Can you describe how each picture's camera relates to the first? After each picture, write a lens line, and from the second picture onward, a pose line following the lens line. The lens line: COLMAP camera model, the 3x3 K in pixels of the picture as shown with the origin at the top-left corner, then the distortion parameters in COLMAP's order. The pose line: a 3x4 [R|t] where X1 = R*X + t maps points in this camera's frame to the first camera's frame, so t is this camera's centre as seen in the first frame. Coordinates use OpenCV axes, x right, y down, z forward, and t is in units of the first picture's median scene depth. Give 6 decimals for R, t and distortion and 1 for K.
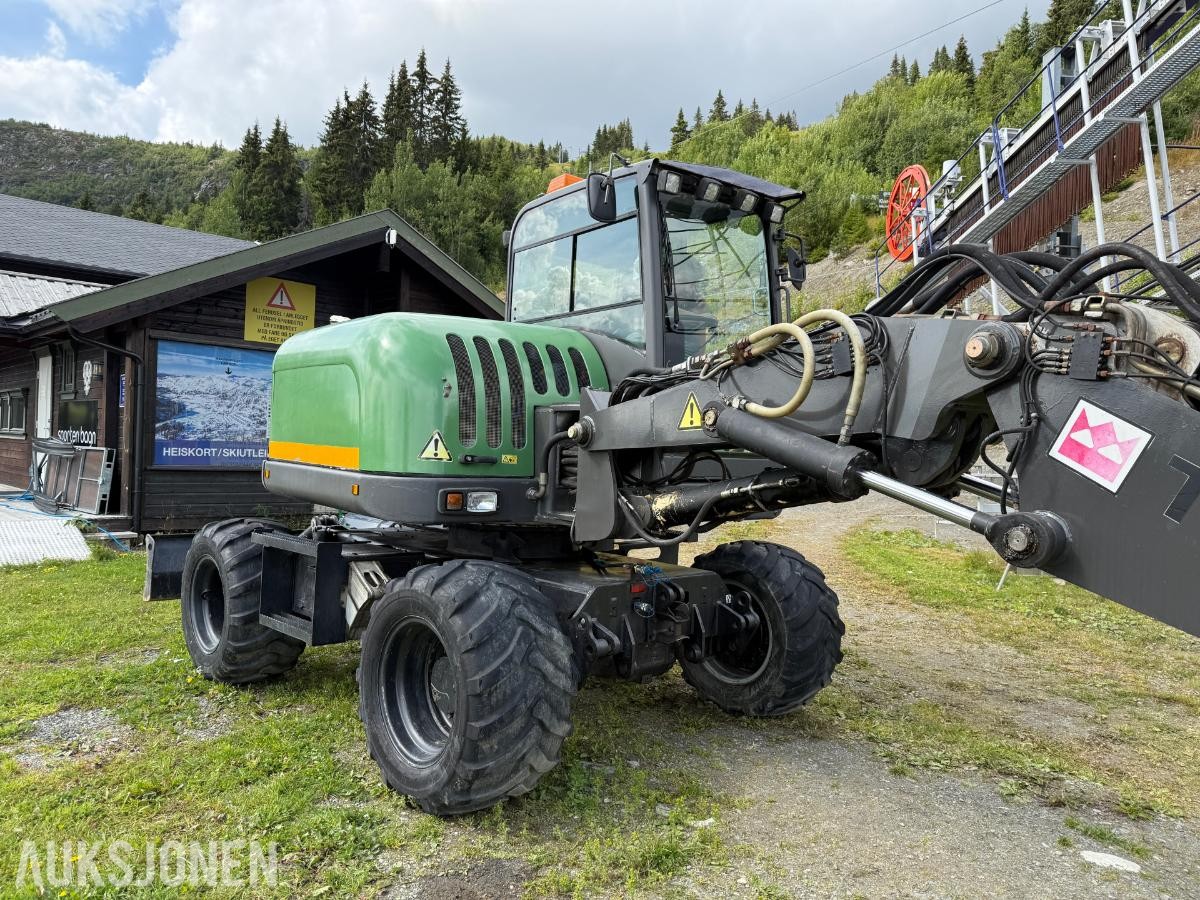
lens RADIAL K [[844.0, 0, 598.0], [0, 844.0, 444.3], [0, 0, 1]] dist [0.051423, -0.064229]
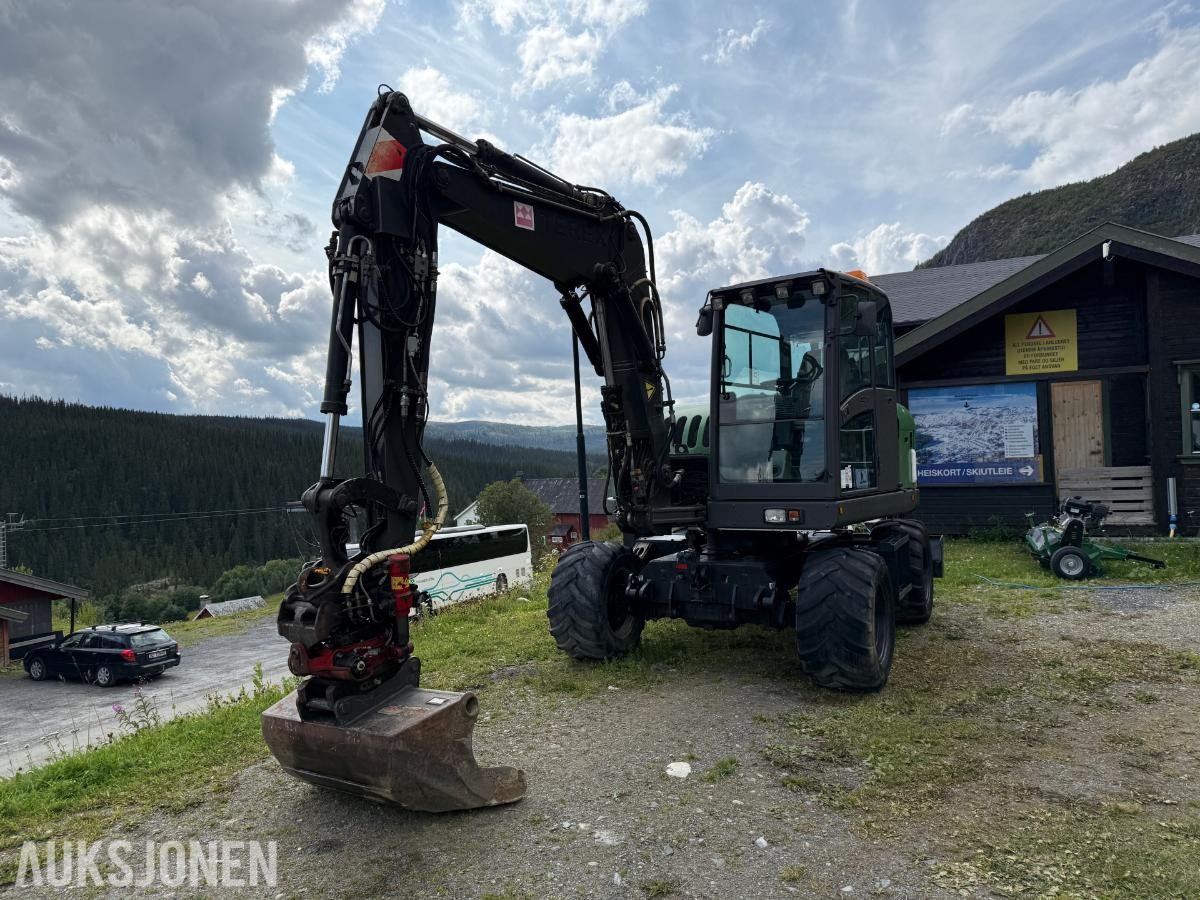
lens RADIAL K [[844.0, 0, 604.3], [0, 844.0, 448.9], [0, 0, 1]] dist [0.051423, -0.064229]
pose [[0.304384, -0.055797, -0.950914, 0.571259], [0.050813, 0.997813, -0.042284, 0.001905], [0.951193, -0.035448, 0.306553, 0.133676]]
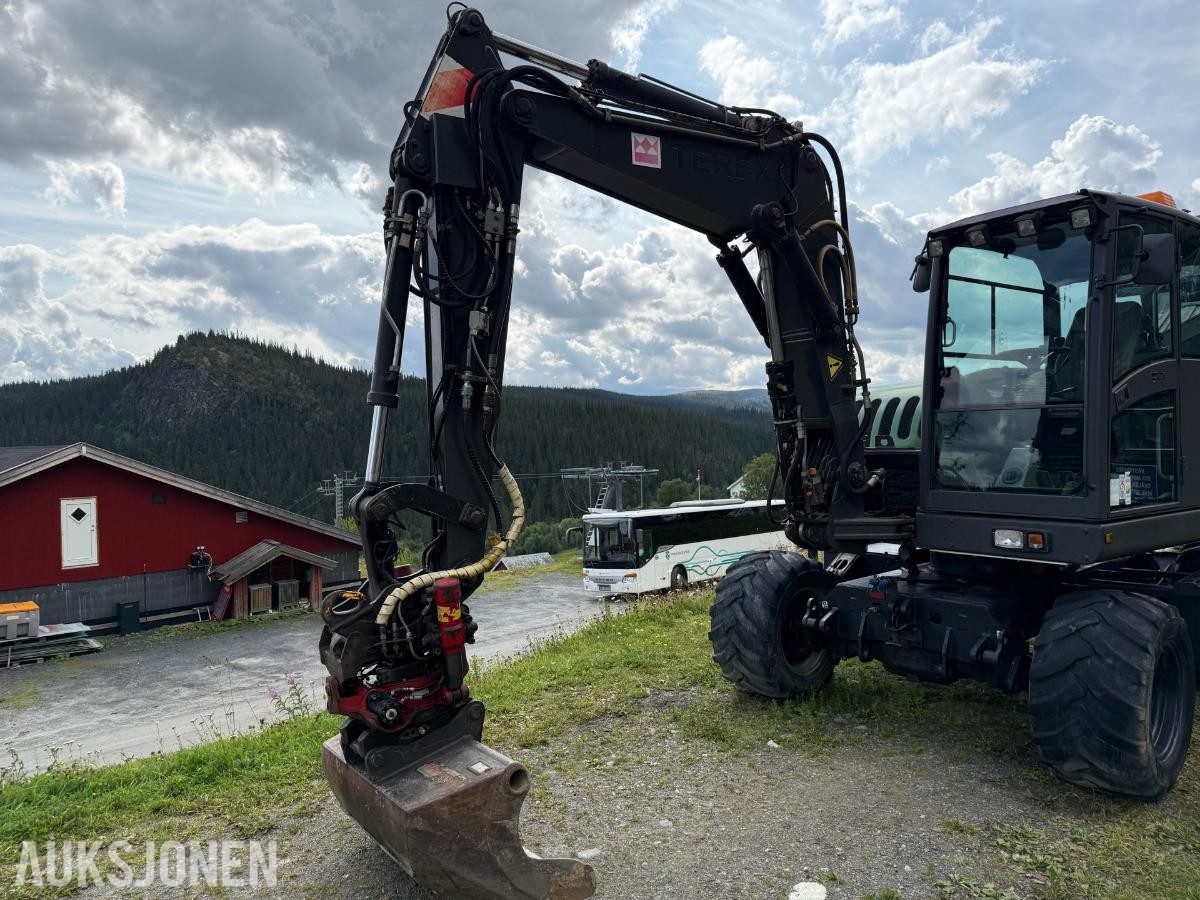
lens RADIAL K [[844.0, 0, 596.6], [0, 844.0, 447.5], [0, 0, 1]] dist [0.051423, -0.064229]
pose [[-0.030673, -0.018828, -0.999352, 0.485493], [0.026042, 0.999468, -0.019630, -0.012822], [0.999190, -0.026627, -0.030166, 0.229449]]
